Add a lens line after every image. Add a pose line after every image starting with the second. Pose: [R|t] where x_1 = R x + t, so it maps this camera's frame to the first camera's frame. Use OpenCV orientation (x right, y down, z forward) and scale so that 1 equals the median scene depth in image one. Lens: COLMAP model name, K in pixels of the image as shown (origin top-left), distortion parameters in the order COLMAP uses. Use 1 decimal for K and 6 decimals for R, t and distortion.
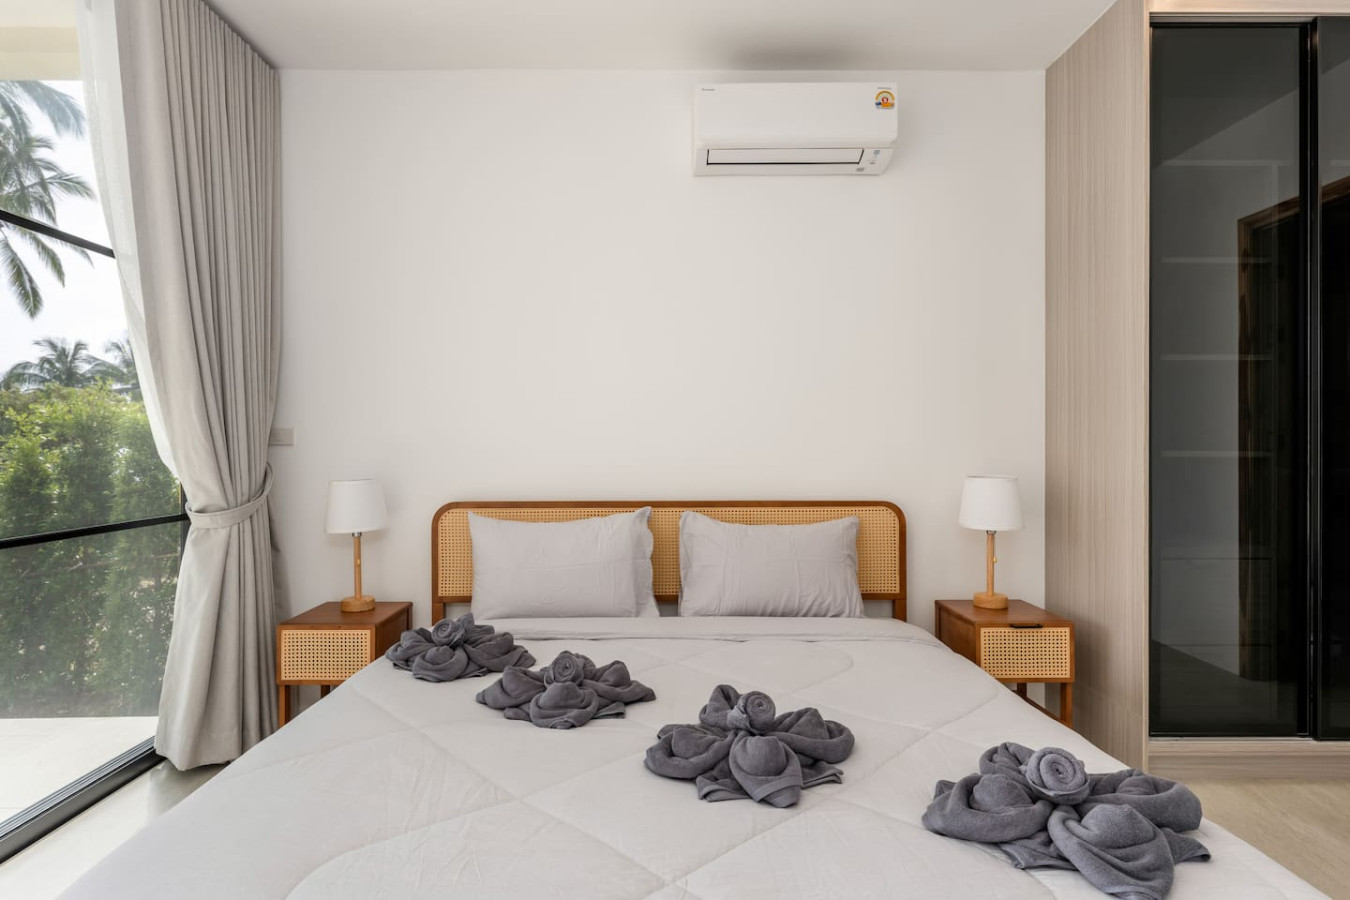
lens RADIAL K [[665.1, 0, 675.0], [0, 665.1, 450.0], [0, 0, 1]] dist [0.094537, -0.000039]
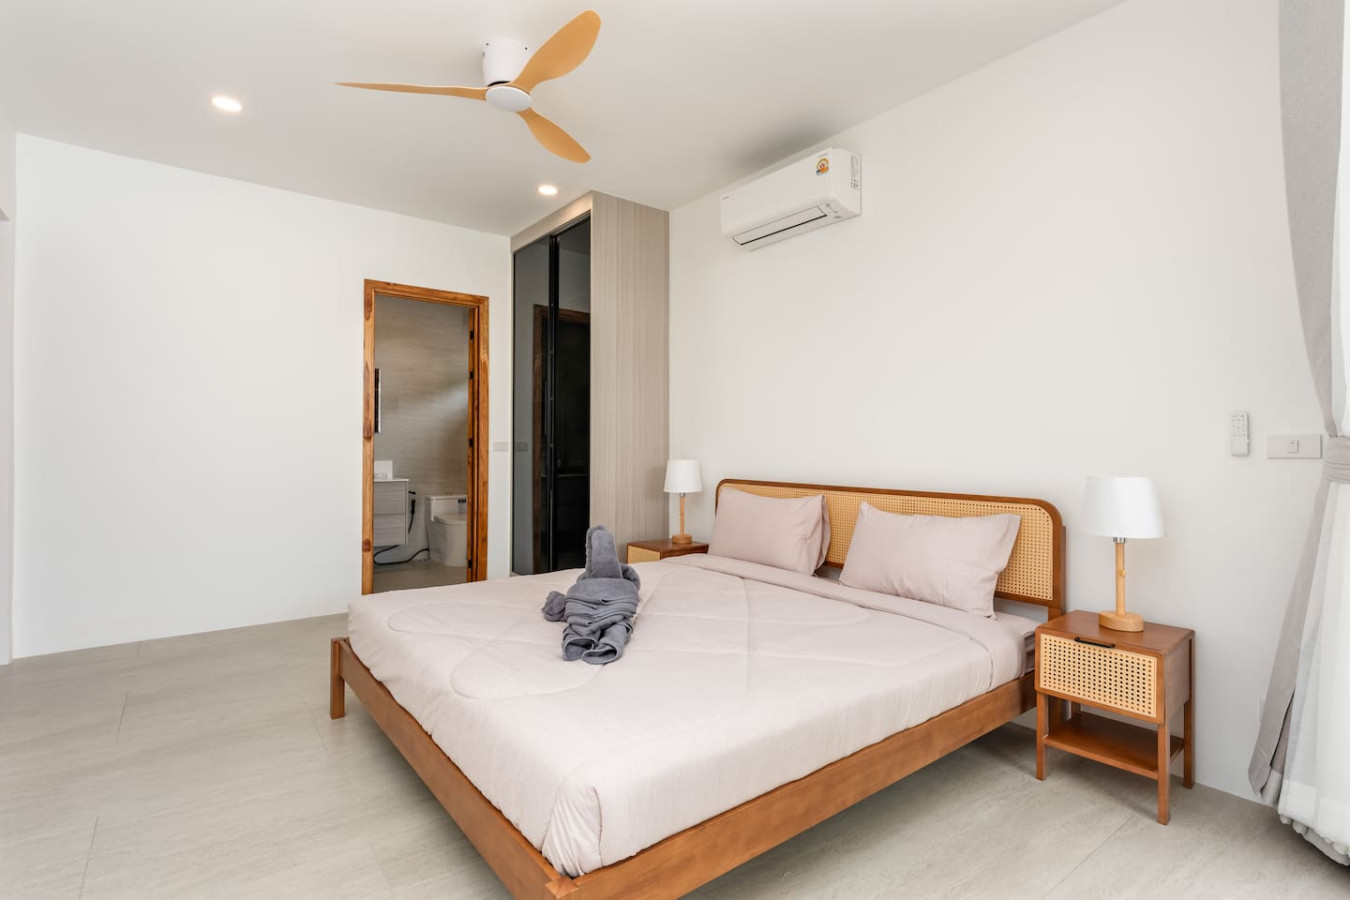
lens RADIAL K [[665.1, 0, 675.0], [0, 665.1, 450.0], [0, 0, 1]] dist [0.094537, -0.000039]
pose [[0.606414, 0.014151, -0.795023, 0.782180], [-0.010722, 0.999896, 0.009620, 0.002889], [0.795077, 0.002691, 0.606503, 0.017368]]
